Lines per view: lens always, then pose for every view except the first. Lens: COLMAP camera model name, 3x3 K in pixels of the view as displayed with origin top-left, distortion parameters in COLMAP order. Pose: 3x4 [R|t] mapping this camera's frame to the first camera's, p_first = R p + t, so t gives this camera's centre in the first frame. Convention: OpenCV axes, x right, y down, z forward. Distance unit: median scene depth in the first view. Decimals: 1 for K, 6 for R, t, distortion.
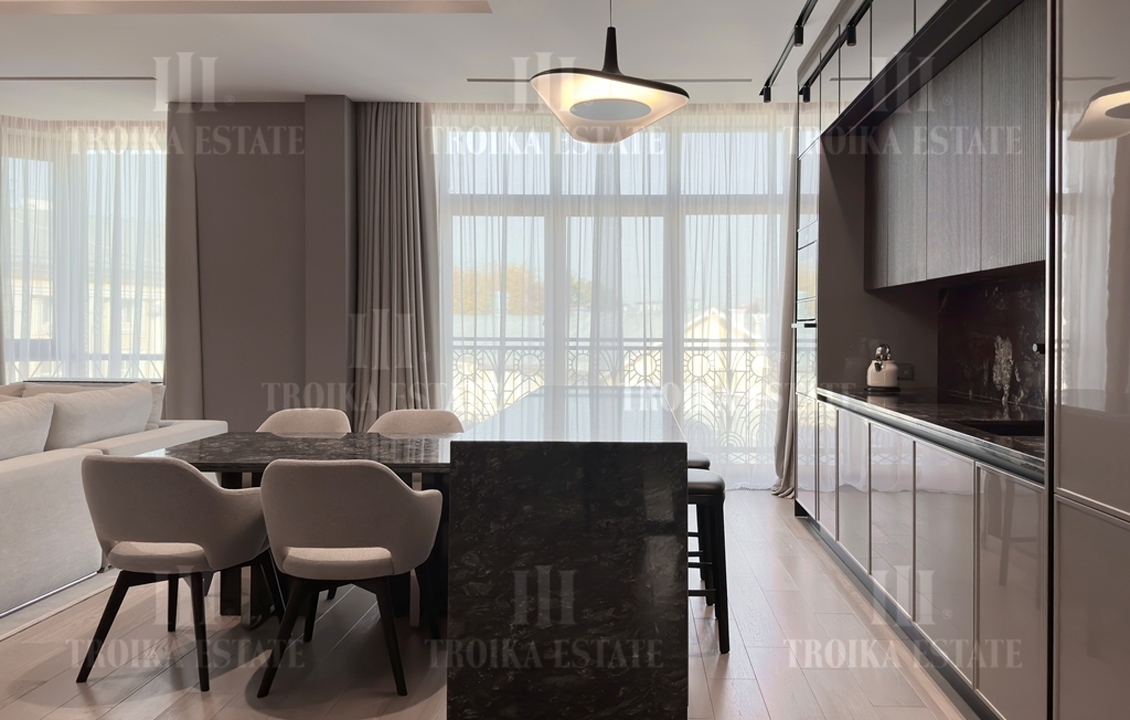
lens RADIAL K [[805.7, 0, 568.8], [0, 805.7, 356.5], [0, 0, 1]] dist [0.052400, -0.029496]
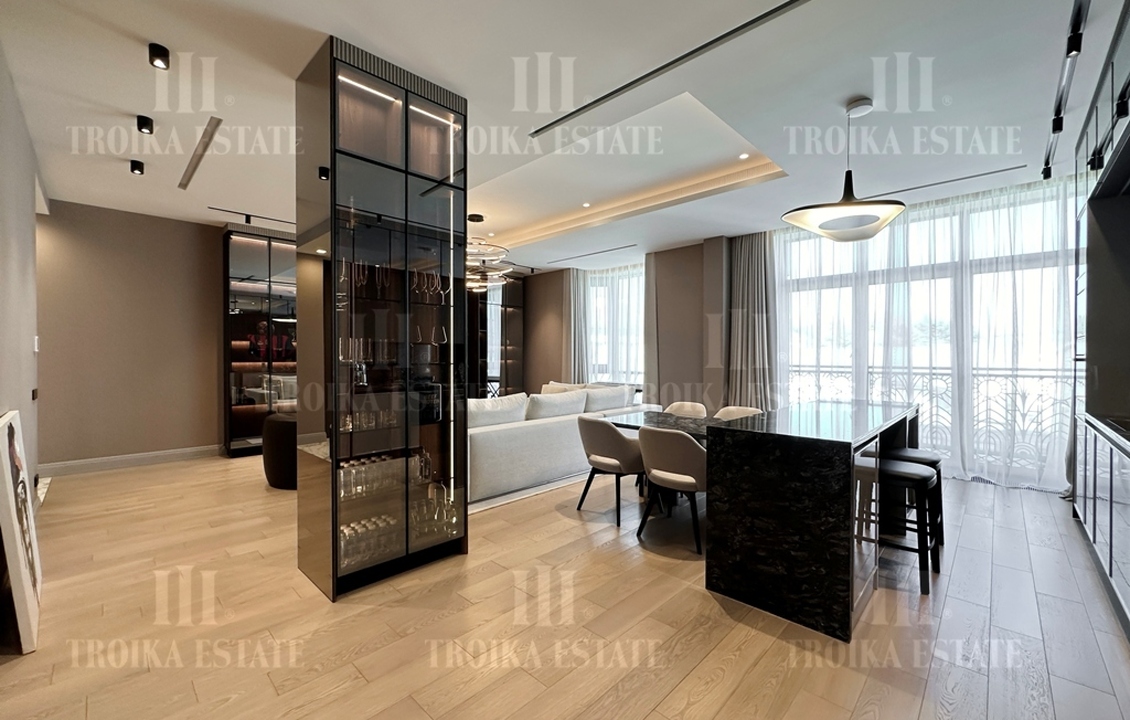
lens RADIAL K [[462.0, 0, 564.7], [0, 462.0, 361.4], [0, 0, 1]] dist [-0.011036, 0.001685]
pose [[0.719108, 0.003422, -0.694890, 0.193678], [-0.012131, 0.999897, -0.007630, -0.018951], [0.694793, 0.013917, 0.719076, -0.010979]]
